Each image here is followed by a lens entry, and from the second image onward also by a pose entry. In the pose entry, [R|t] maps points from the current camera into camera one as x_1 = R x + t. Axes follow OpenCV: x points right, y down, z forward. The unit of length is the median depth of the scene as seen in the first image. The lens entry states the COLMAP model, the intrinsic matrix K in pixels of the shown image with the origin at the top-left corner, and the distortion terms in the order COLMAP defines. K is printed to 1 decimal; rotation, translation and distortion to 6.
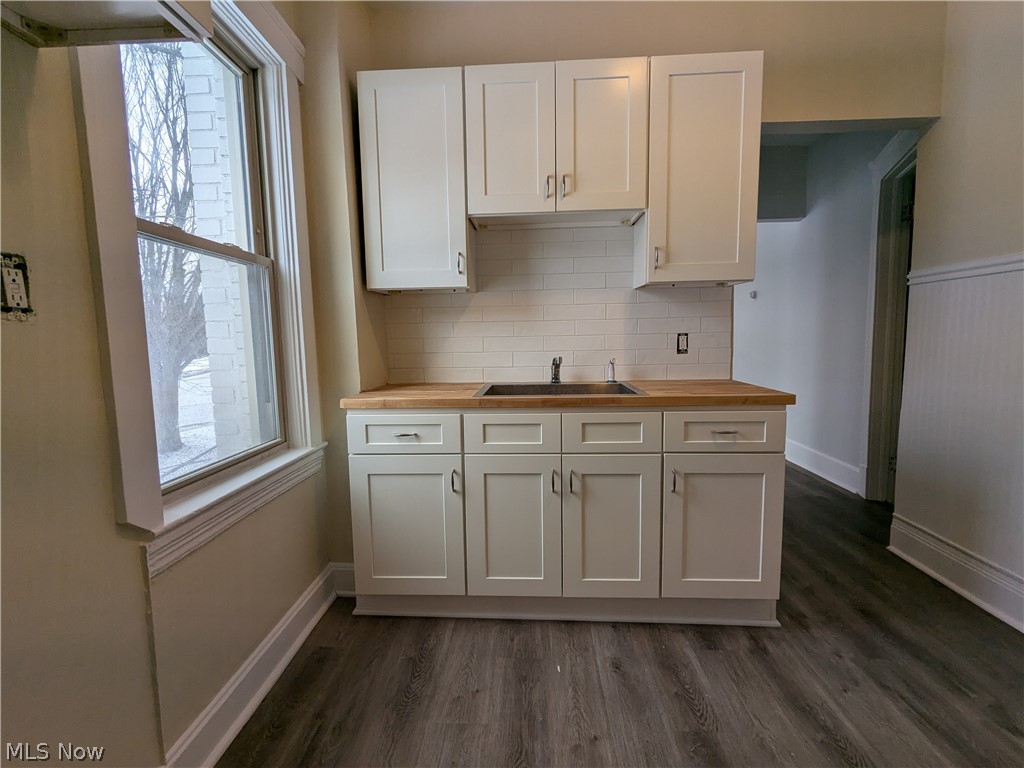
lens RADIAL K [[483.1, 0, 512.0], [0, 483.1, 384.0], [0, 0, 1]] dist [0.000643, -0.000122]
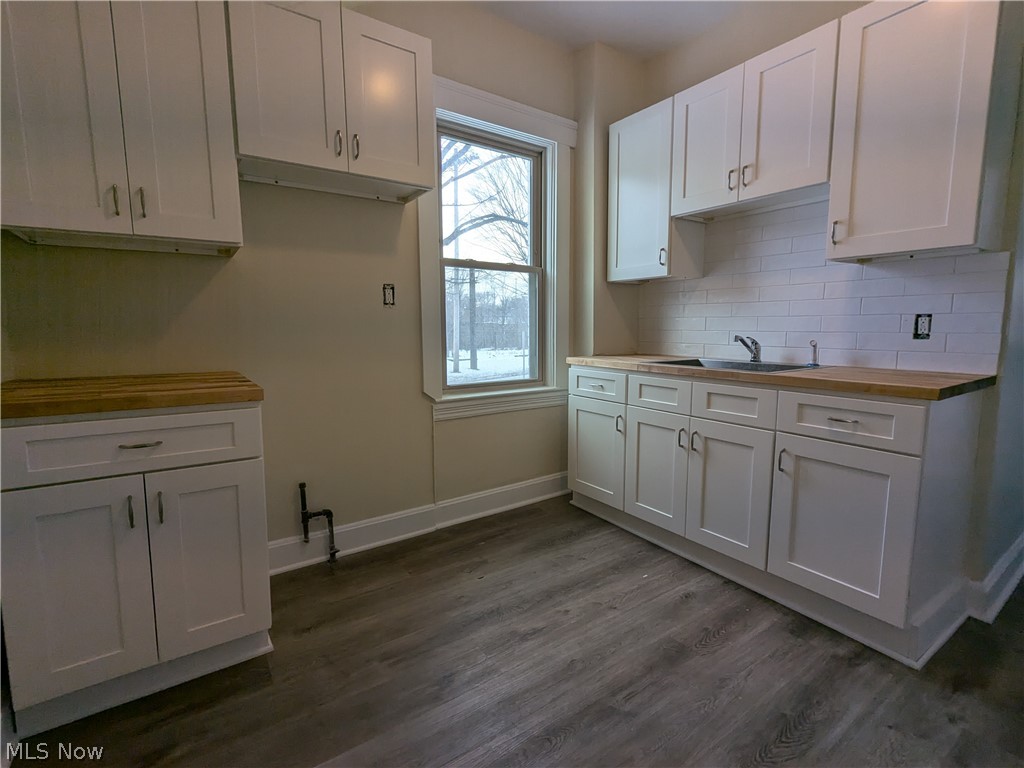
lens RADIAL K [[483.1, 0, 512.0], [0, 483.1, 384.0], [0, 0, 1]] dist [0.000643, -0.000122]
pose [[0.607461, 0.114036, -0.786121, 0.748489], [-0.086665, 0.993249, 0.077113, 0.013309], [0.789607, 0.021286, 0.613243, -0.067884]]
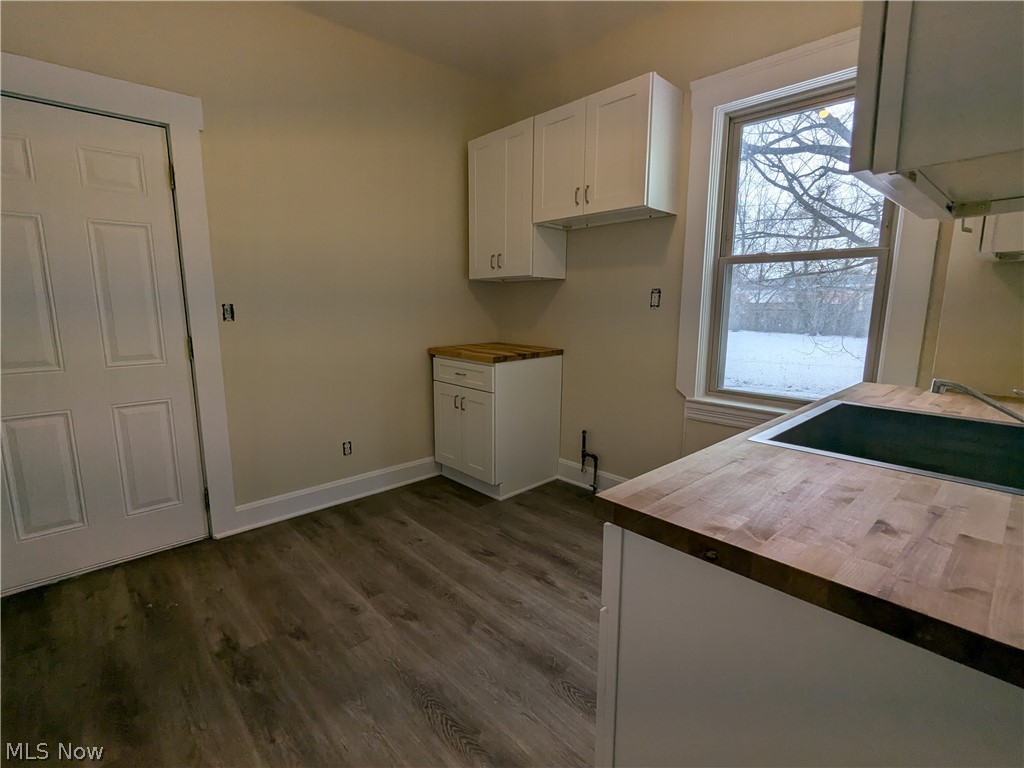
lens RADIAL K [[483.1, 0, 512.0], [0, 483.1, 384.0], [0, 0, 1]] dist [0.000643, -0.000122]
pose [[-0.699472, 0.136300, -0.701542, 0.894861], [-0.059852, 0.967023, 0.247555, -0.175948], [0.712149, 0.215146, -0.668248, 1.163105]]
